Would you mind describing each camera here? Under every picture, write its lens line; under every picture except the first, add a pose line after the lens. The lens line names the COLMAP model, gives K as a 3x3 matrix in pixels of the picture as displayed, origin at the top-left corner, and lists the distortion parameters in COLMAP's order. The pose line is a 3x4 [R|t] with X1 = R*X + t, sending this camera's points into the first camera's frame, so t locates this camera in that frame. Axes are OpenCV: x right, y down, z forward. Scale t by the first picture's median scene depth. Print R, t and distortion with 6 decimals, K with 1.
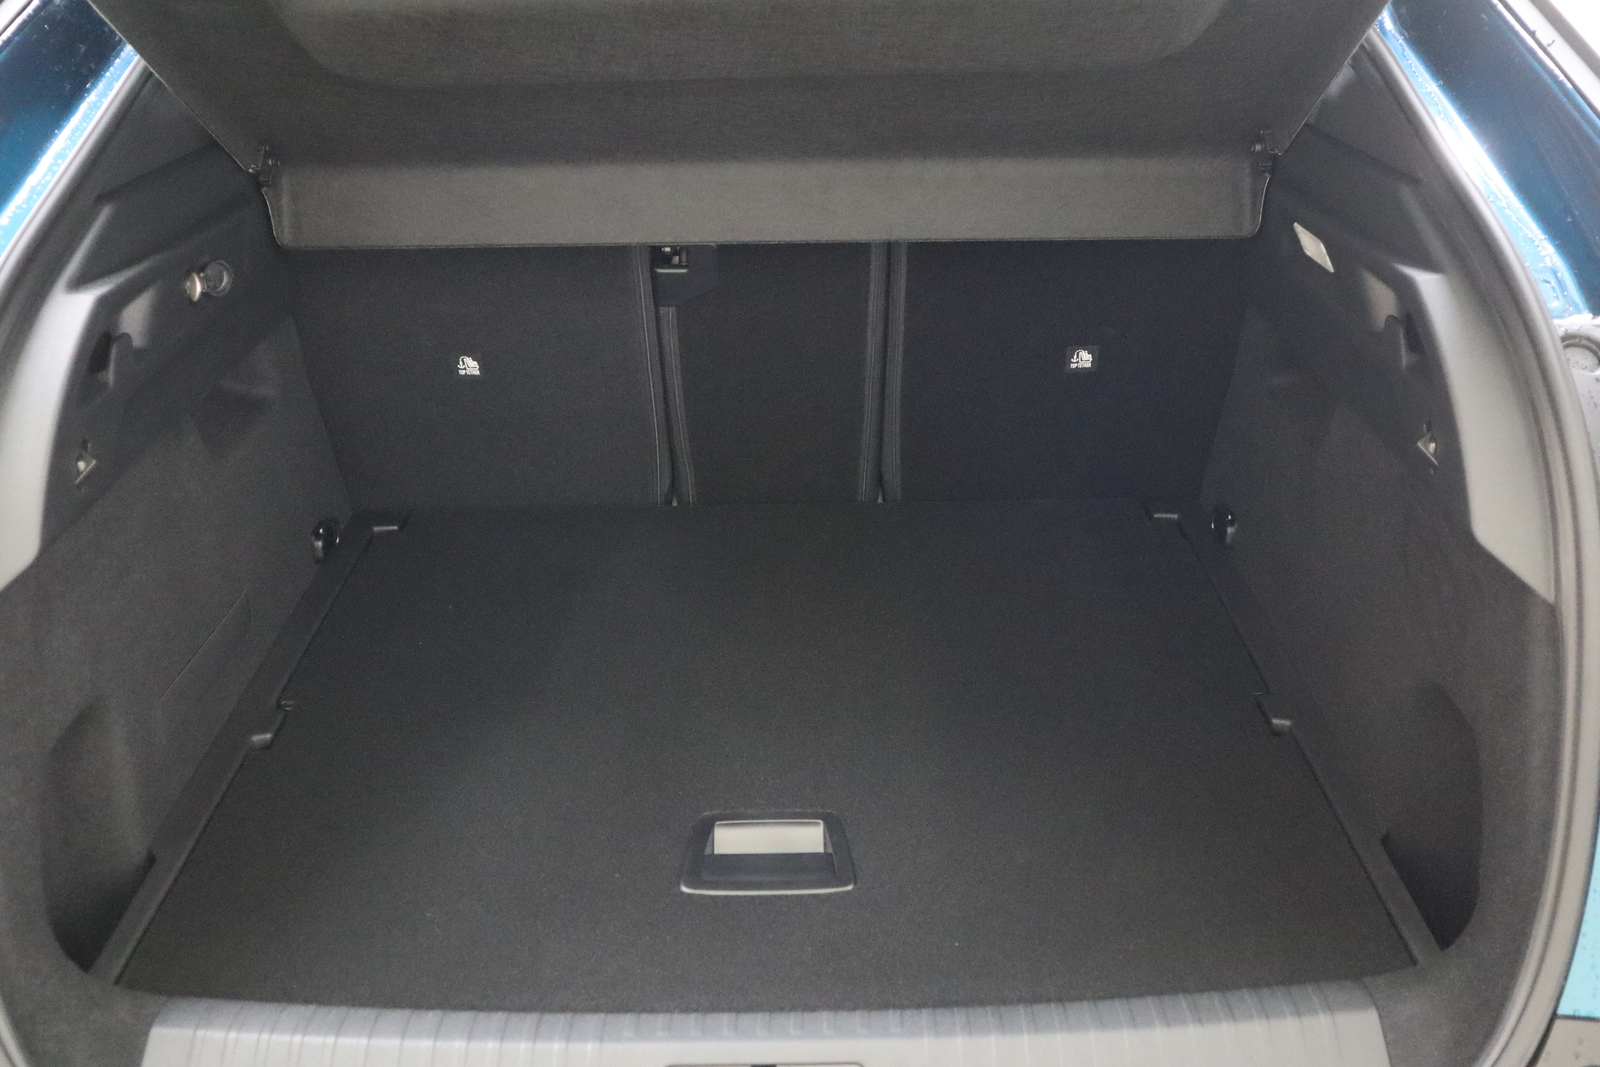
lens RADIAL K [[1566.7, 0, 800.0], [0, 1566.7, 533.5], [0, 0, 1]] dist [-0.105233, 0.009032]
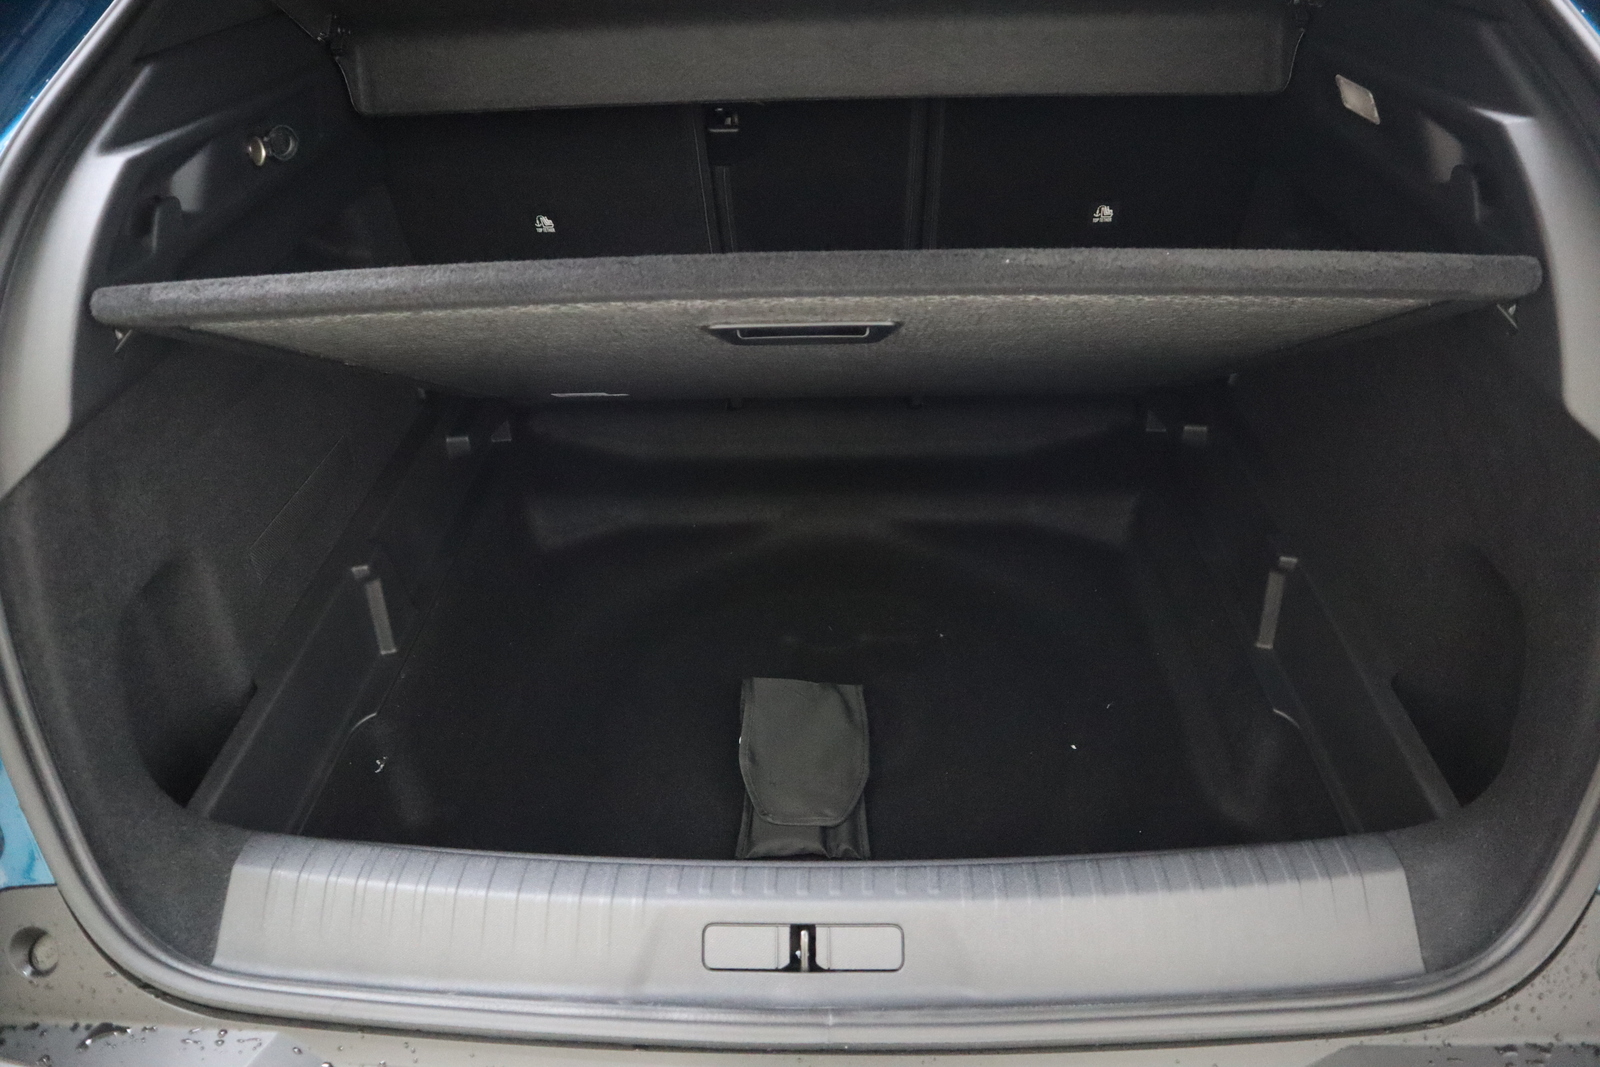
lens RADIAL K [[1095.8, 0, 800.0], [0, 1095.8, 533.5], [0, 0, 1]] dist [-0.134039, 0.075611]
pose [[0.998981, 0.003958, -0.044964, 0.004868], [0.003650, 0.985801, 0.167878, -0.027135], [0.044991, -0.167871, 0.984782, 0.312779]]
